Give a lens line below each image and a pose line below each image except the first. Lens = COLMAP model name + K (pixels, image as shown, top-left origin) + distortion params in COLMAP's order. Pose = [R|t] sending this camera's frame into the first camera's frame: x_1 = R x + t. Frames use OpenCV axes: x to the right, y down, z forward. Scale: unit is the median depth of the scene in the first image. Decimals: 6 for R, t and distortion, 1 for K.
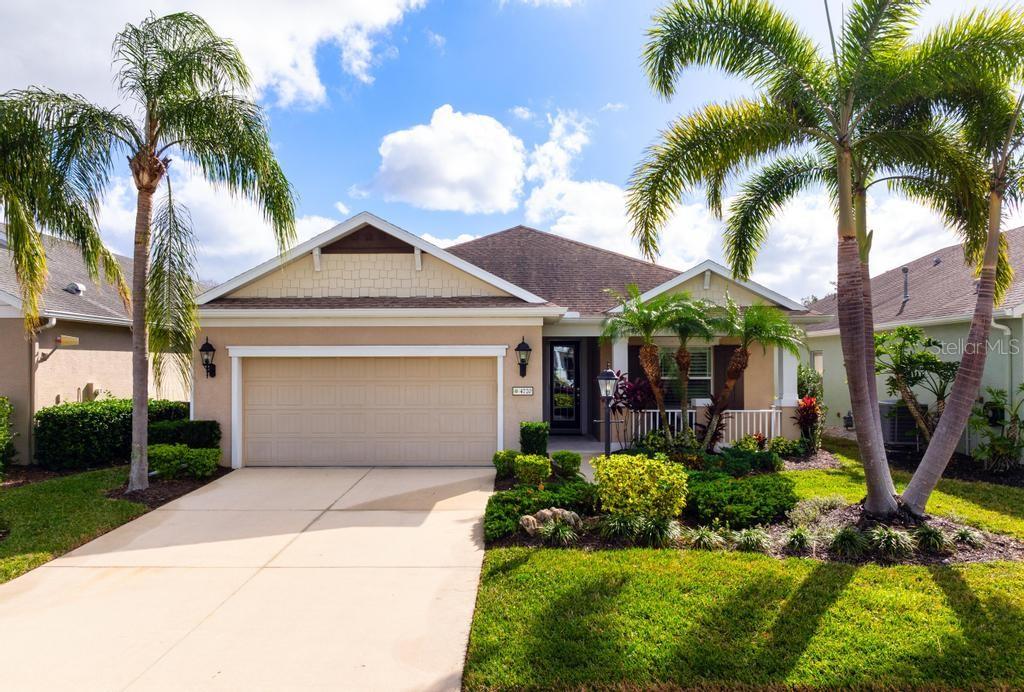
lens RADIAL K [[723.4, 0, 522.0], [0, 723.4, 346.3], [0, 0, 1]] dist [-0.036391, 0.036793]
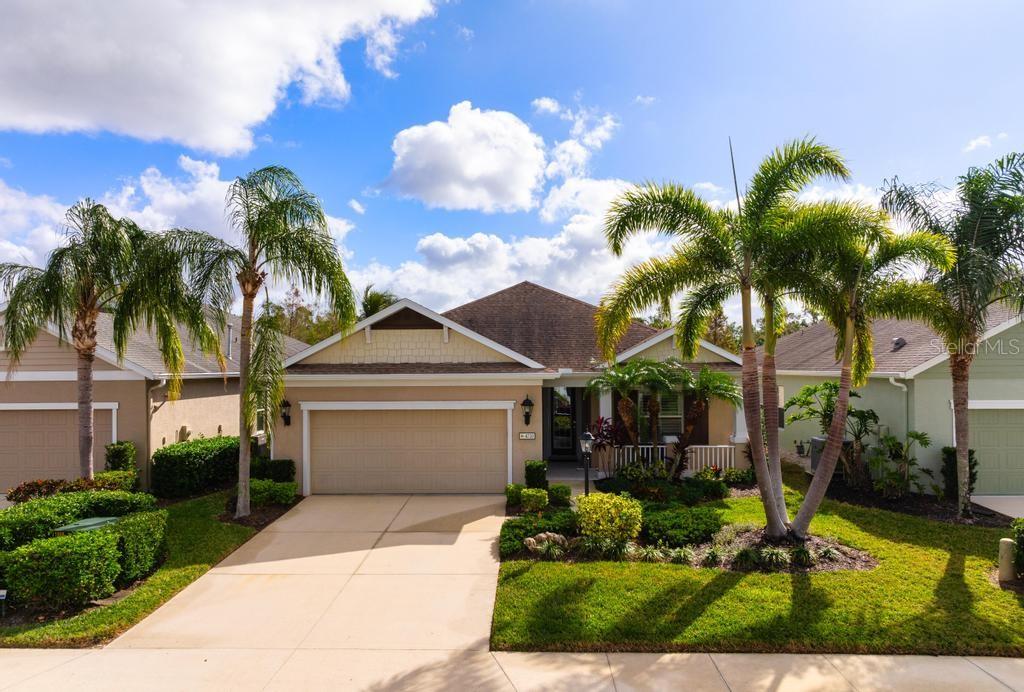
lens RADIAL K [[723.4, 0, 522.0], [0, 723.4, 346.3], [0, 0, 1]] dist [-0.036391, 0.036793]
pose [[0.999940, -0.003131, -0.010457, 0.008598], [0.003129, 0.999995, -0.000213, -0.142117], [0.010458, 0.000180, 0.999945, -0.424560]]
